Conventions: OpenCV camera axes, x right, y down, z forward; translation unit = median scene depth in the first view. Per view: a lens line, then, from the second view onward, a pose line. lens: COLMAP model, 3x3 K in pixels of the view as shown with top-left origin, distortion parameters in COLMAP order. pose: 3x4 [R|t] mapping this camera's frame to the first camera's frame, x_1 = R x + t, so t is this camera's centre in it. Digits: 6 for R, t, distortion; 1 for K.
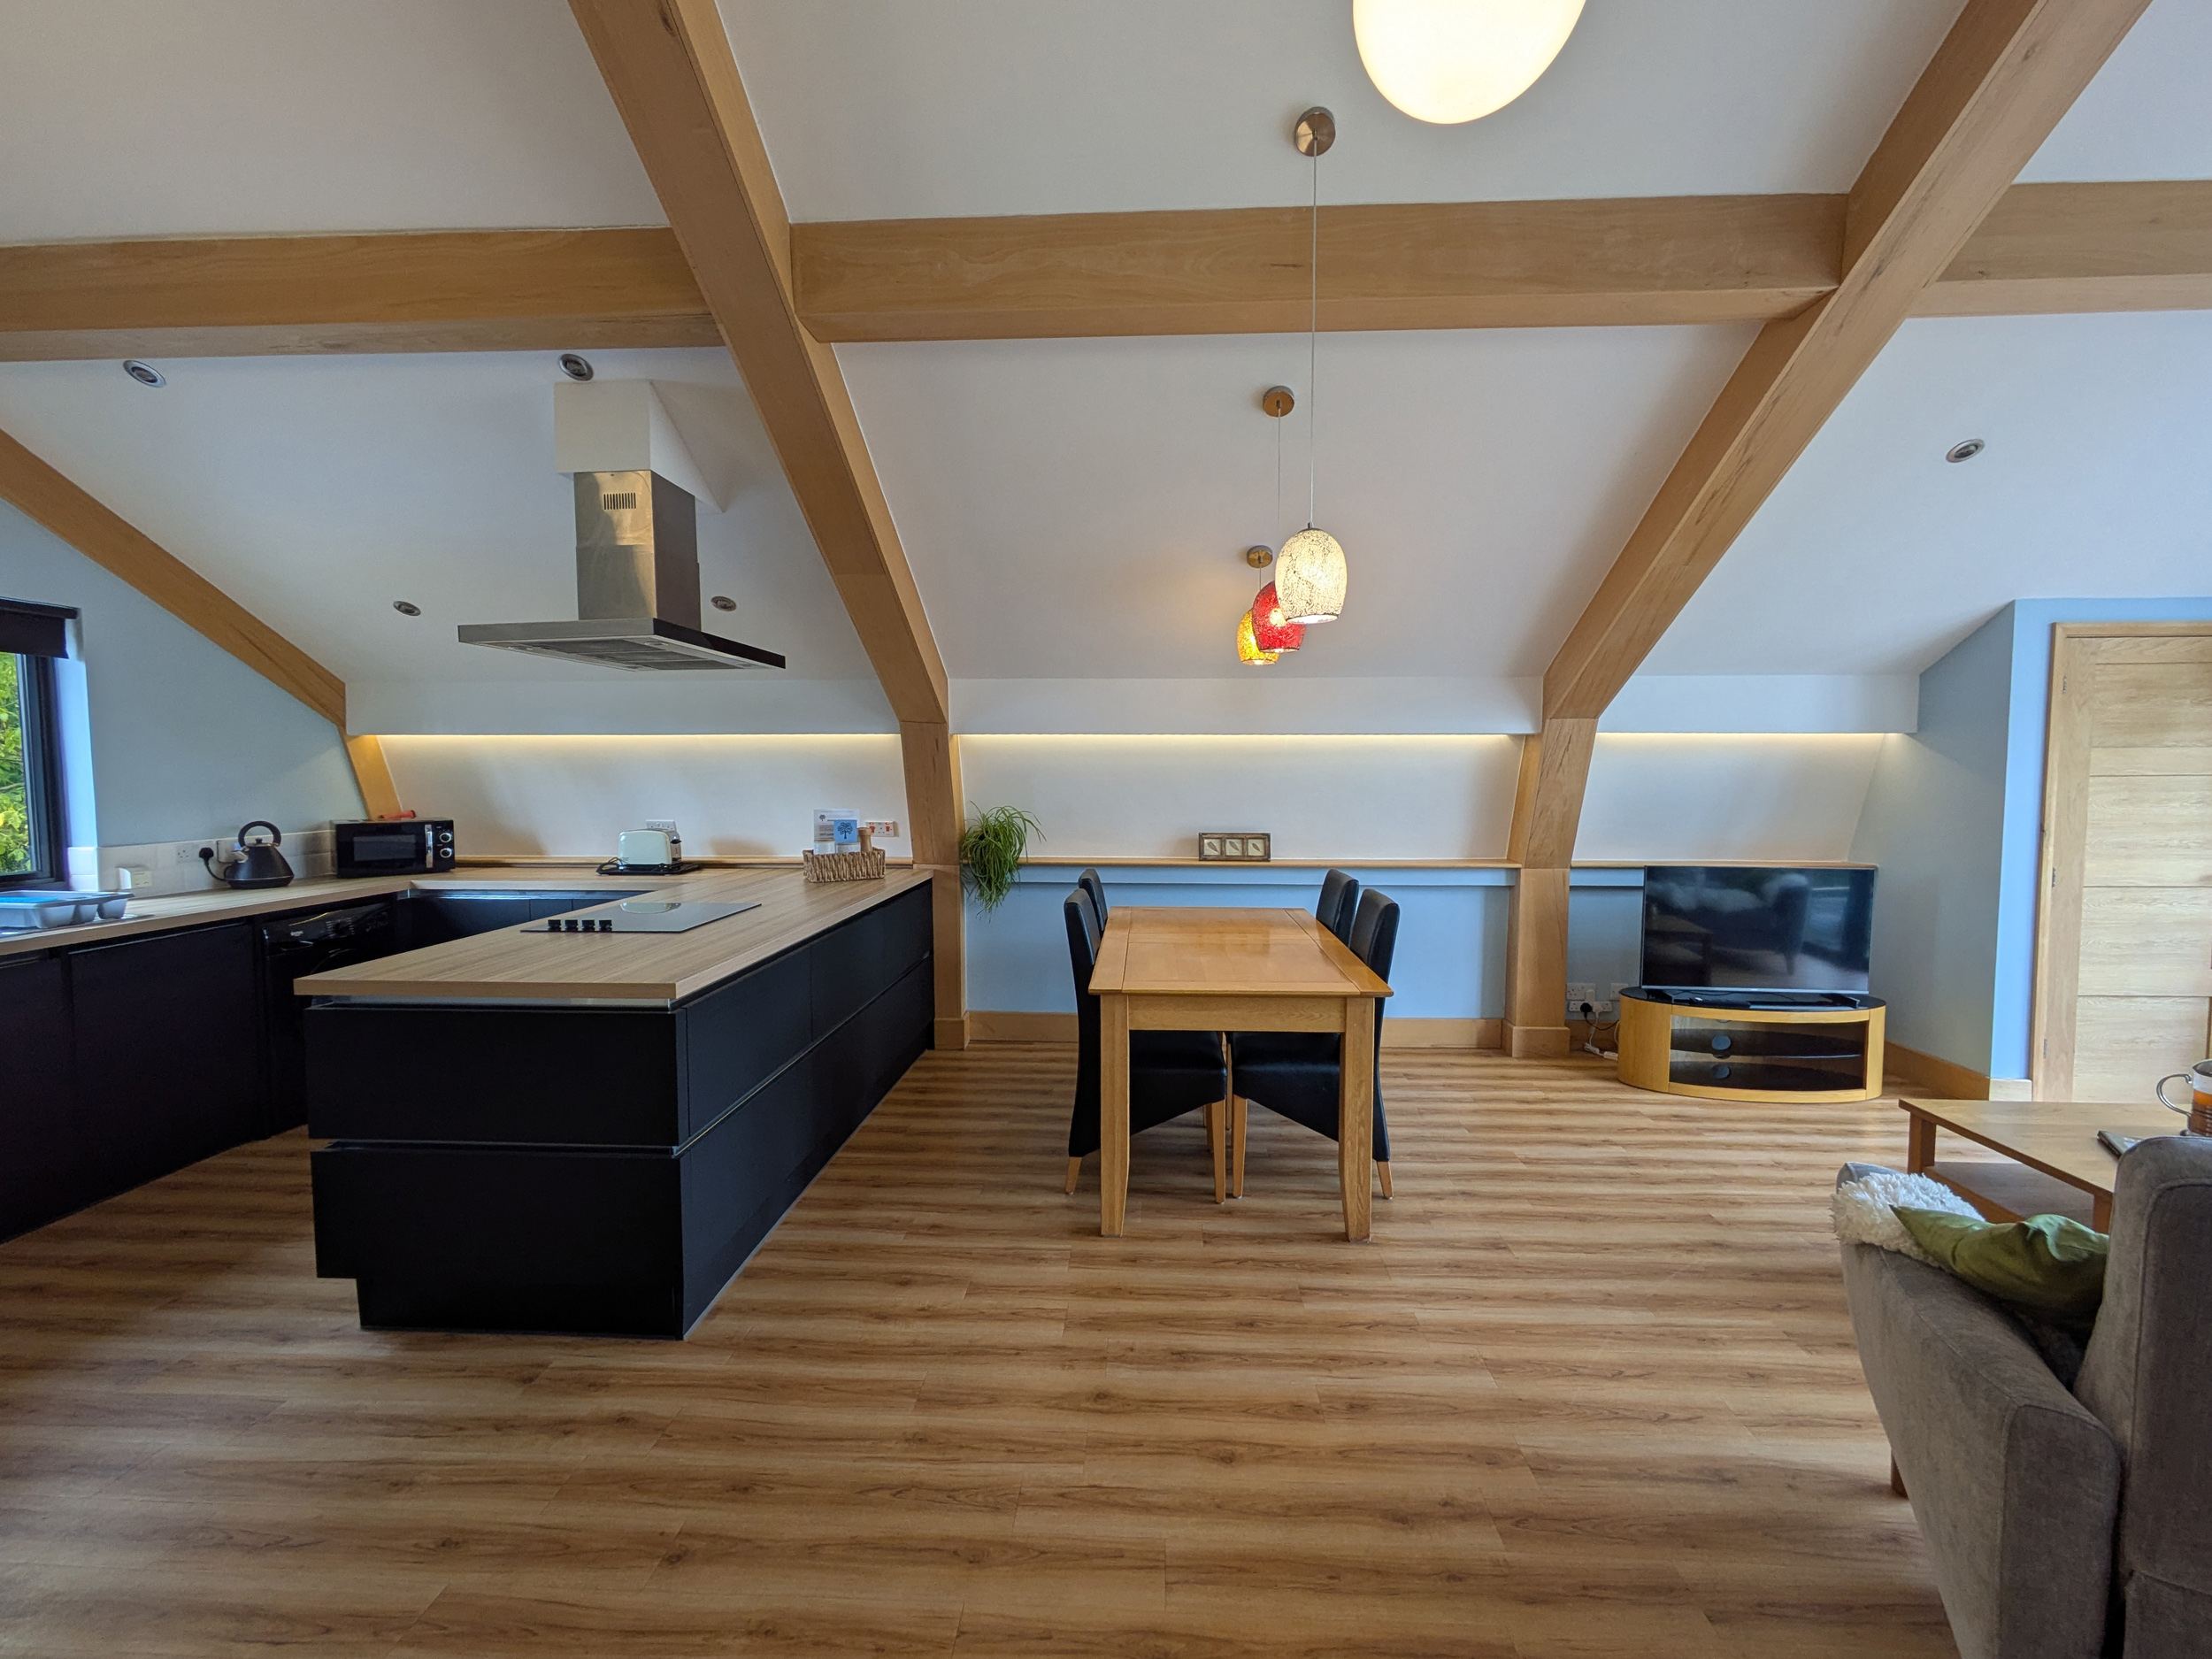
lens RADIAL K [[972.9, 0, 1106.0], [0, 972.9, 829.5], [0, 0, 1]] dist [0.001522, 0.000475]
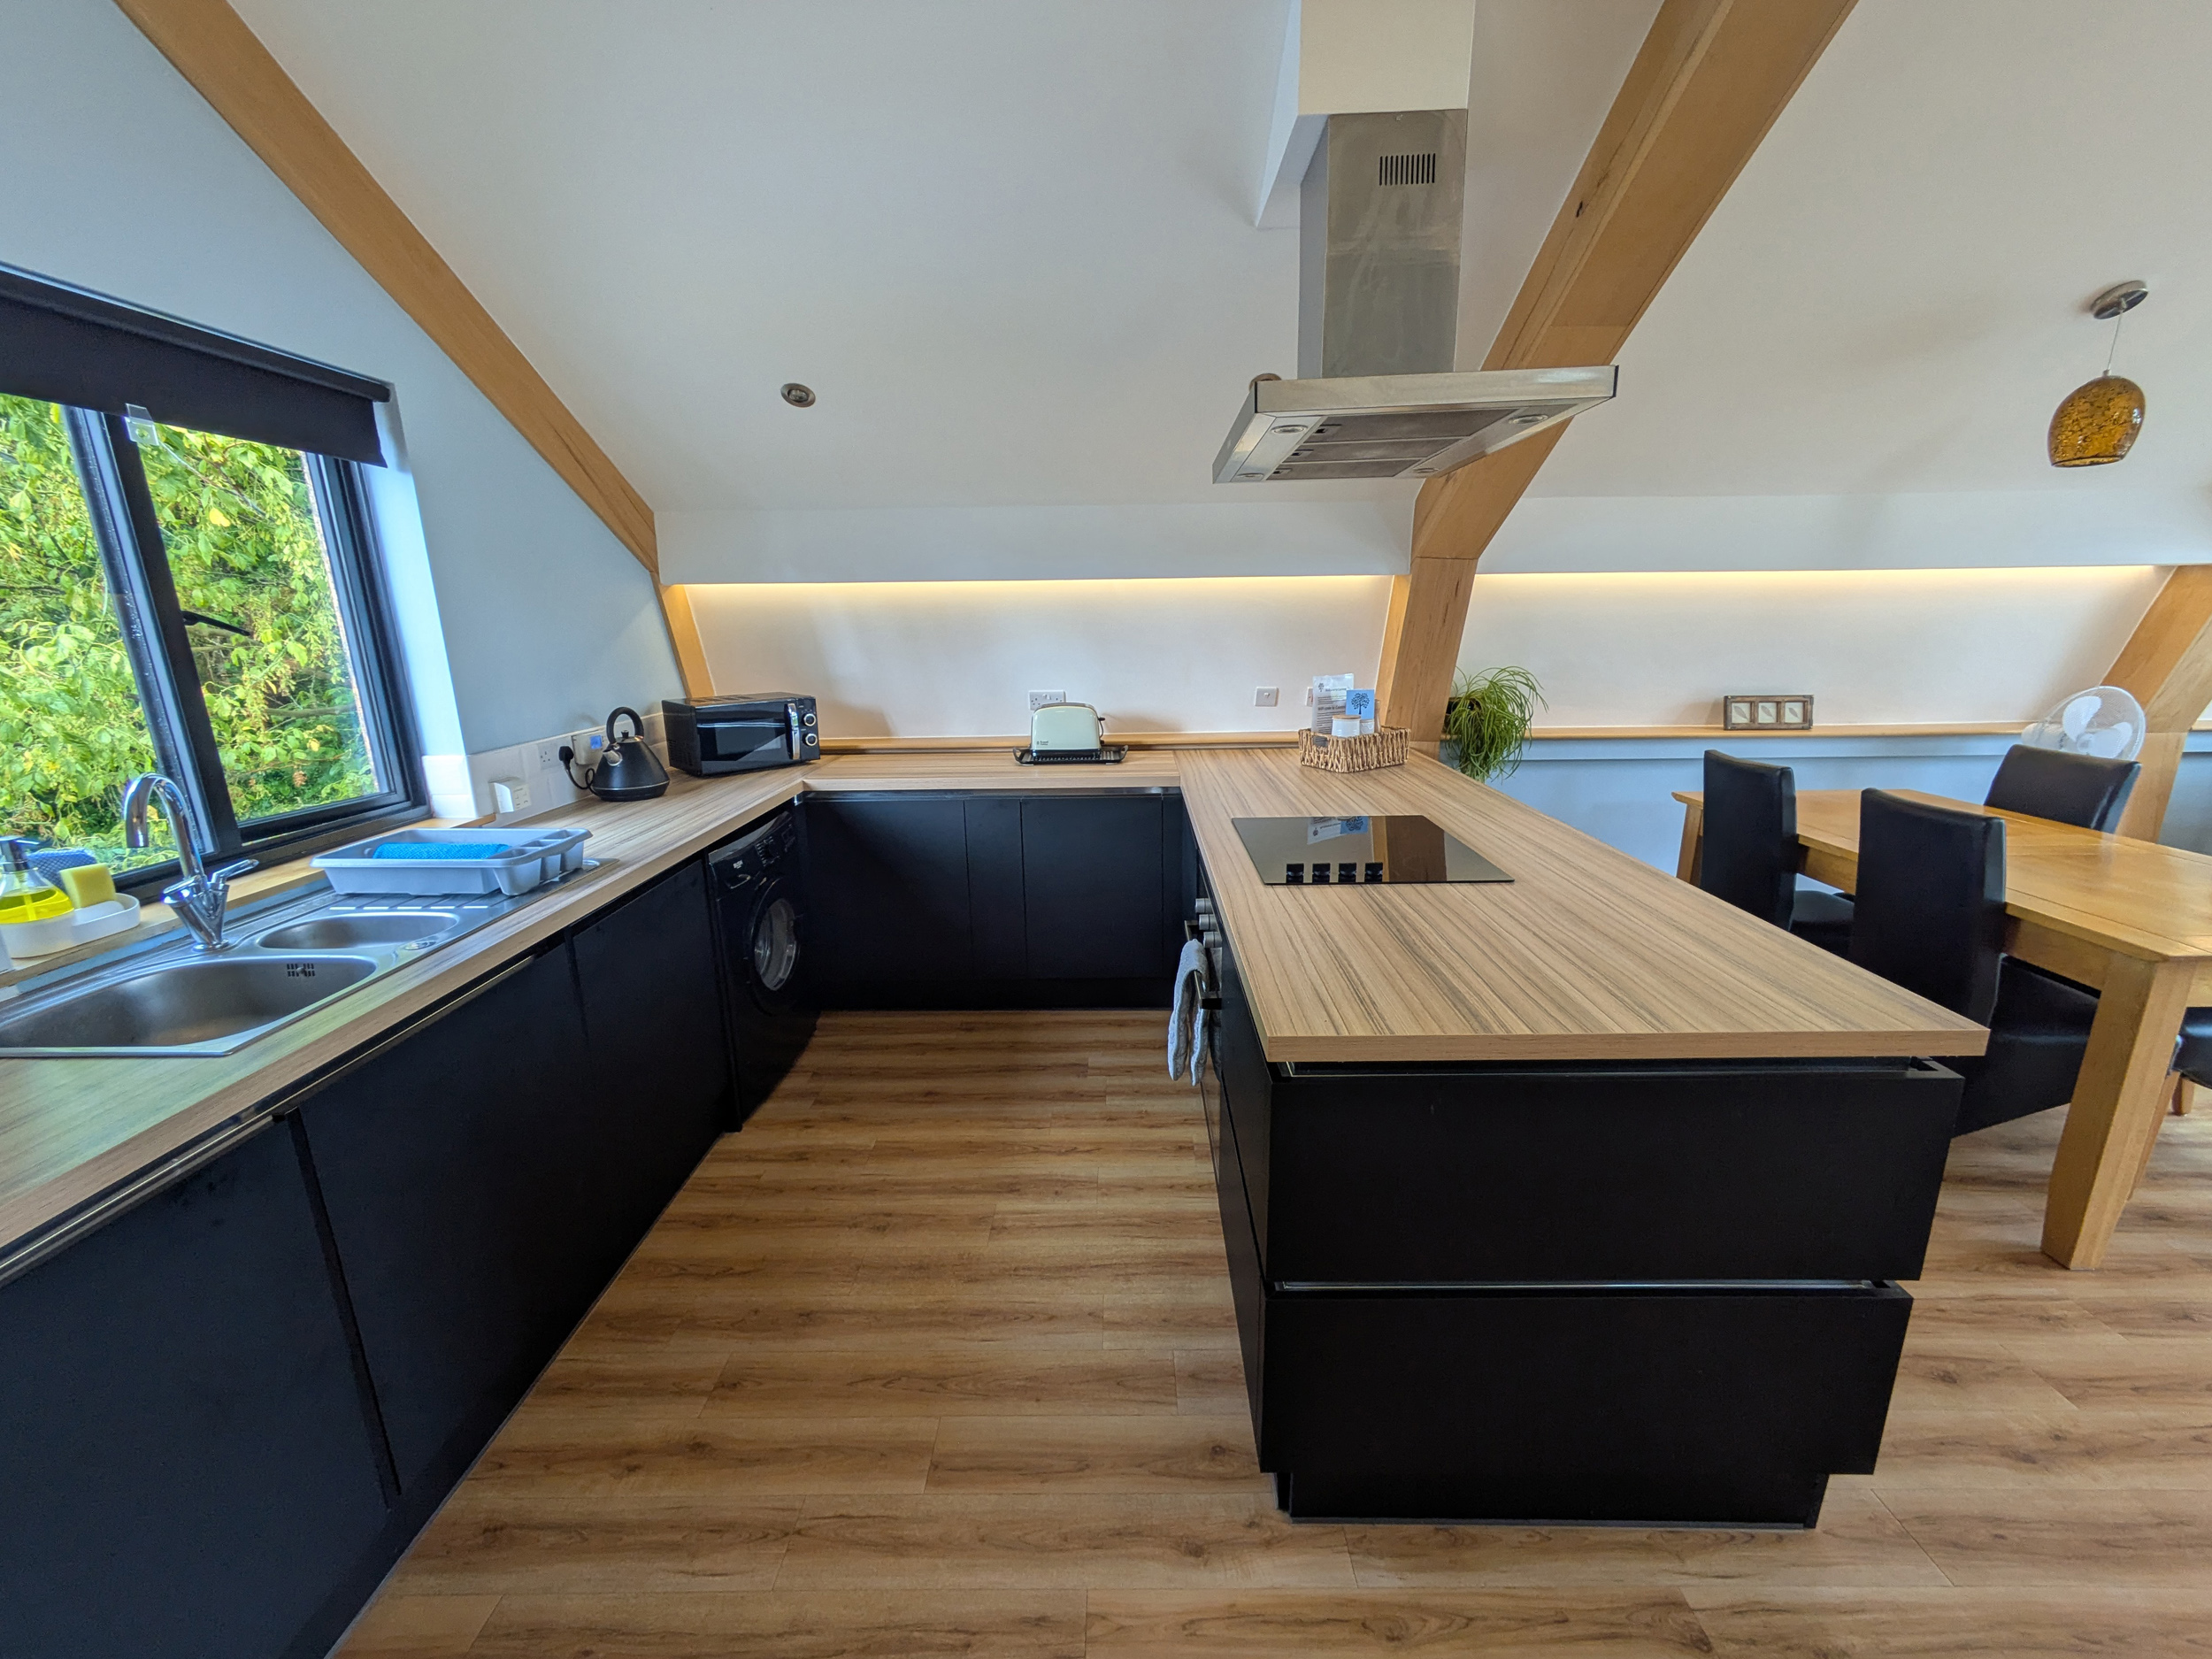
lens RADIAL K [[927.1, 0, 1106.0], [0, 927.1, 829.5], [0, 0, 1]] dist [0.011637, 0.000250]
pose [[0.998332, -0.023838, 0.052581, -0.487281], [0.014461, 0.984994, 0.171980, -0.029354], [-0.055891, -0.170933, 0.983696, 0.249107]]
